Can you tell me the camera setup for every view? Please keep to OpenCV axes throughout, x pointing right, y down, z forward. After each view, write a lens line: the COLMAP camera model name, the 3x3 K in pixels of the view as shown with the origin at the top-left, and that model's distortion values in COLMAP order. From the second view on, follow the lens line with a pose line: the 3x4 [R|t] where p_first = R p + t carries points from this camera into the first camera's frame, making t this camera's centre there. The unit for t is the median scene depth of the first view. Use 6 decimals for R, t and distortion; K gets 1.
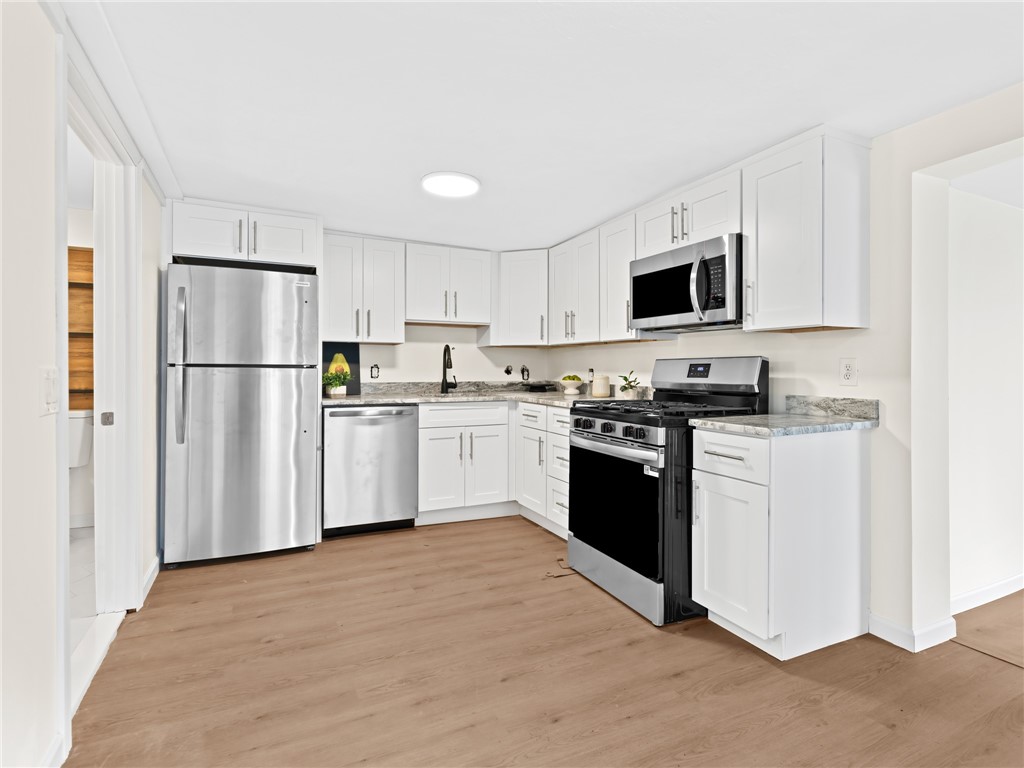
lens RADIAL K [[523.4, 0, 548.4], [0, 523.4, 368.4], [0, 0, 1]] dist [0.001243, -0.001617]
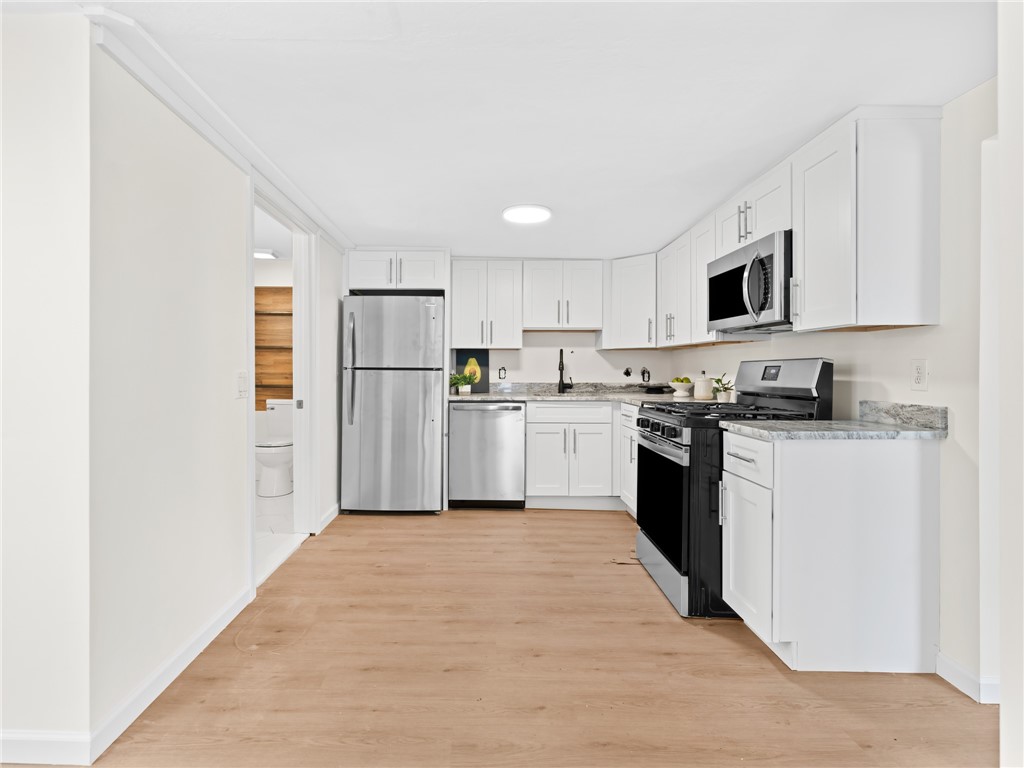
lens RADIAL K [[543.4, 0, 509.5], [0, 543.4, 371.5], [0, 0, 1]] dist [0.000224, -0.000001]
pose [[0.896163, 0.000597, -0.443724, 0.333274], [0.000842, 0.999995, 0.003046, -0.002349], [0.443723, -0.003104, 0.896158, -0.113241]]
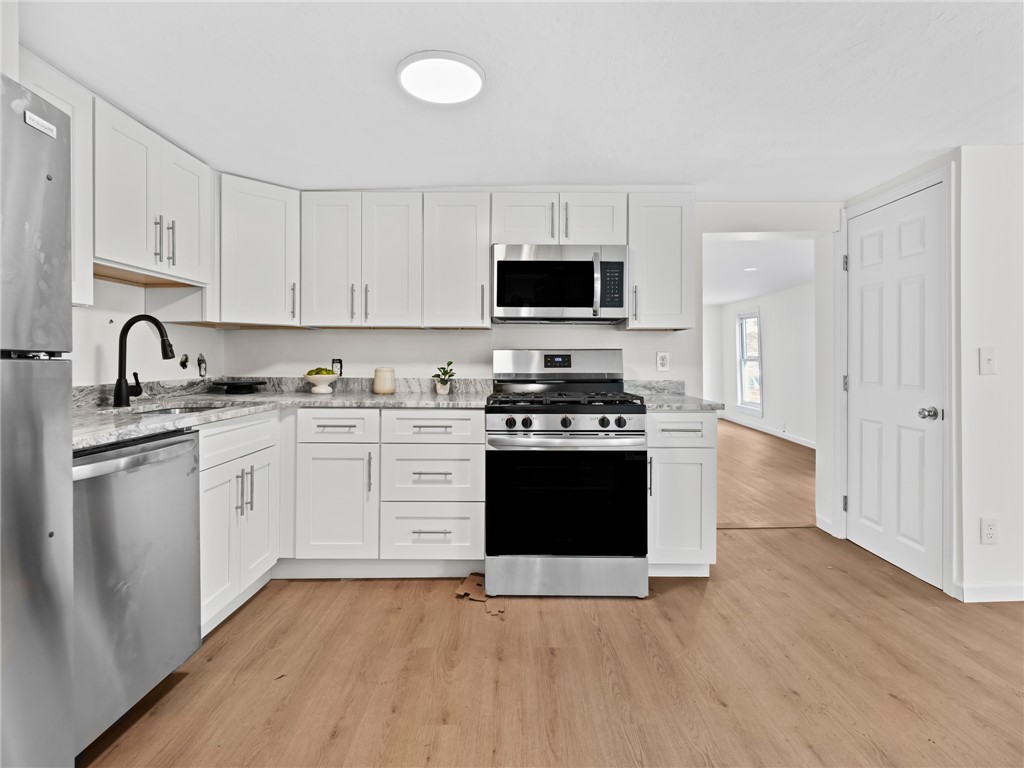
lens RADIAL K [[503.9, 0, 532.1], [0, 503.9, 354.6], [0, 0, 1]] dist [0.000824, -0.000434]
pose [[0.463273, 0.006719, 0.886190, -0.721935], [-0.001399, 0.999976, -0.006851, -0.002141], [-0.886214, 0.001934, 0.463271, 0.632406]]
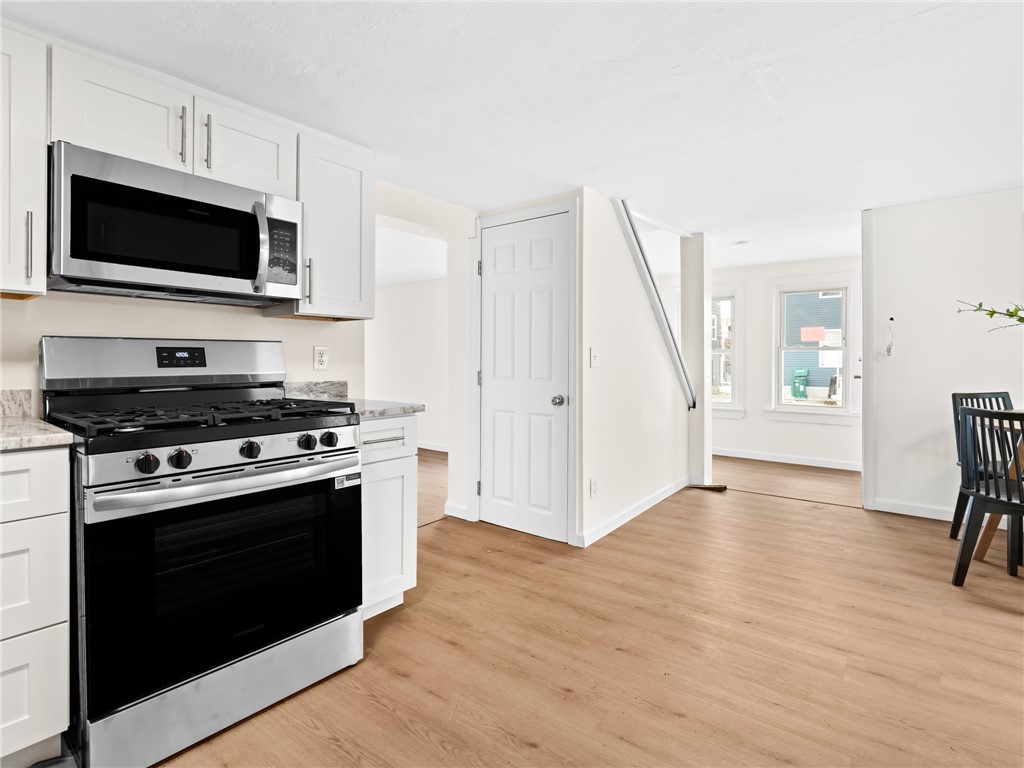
lens RADIAL K [[501.6, 0, 531.4], [0, 501.6, 360.3], [0, 0, 1]] dist [0.000164, -0.000892]
pose [[-0.388902, -0.004011, 0.921270, -0.557163], [-0.002889, 0.999991, 0.003134, 0.005650], [-0.921275, -0.001443, -0.388910, 0.924982]]
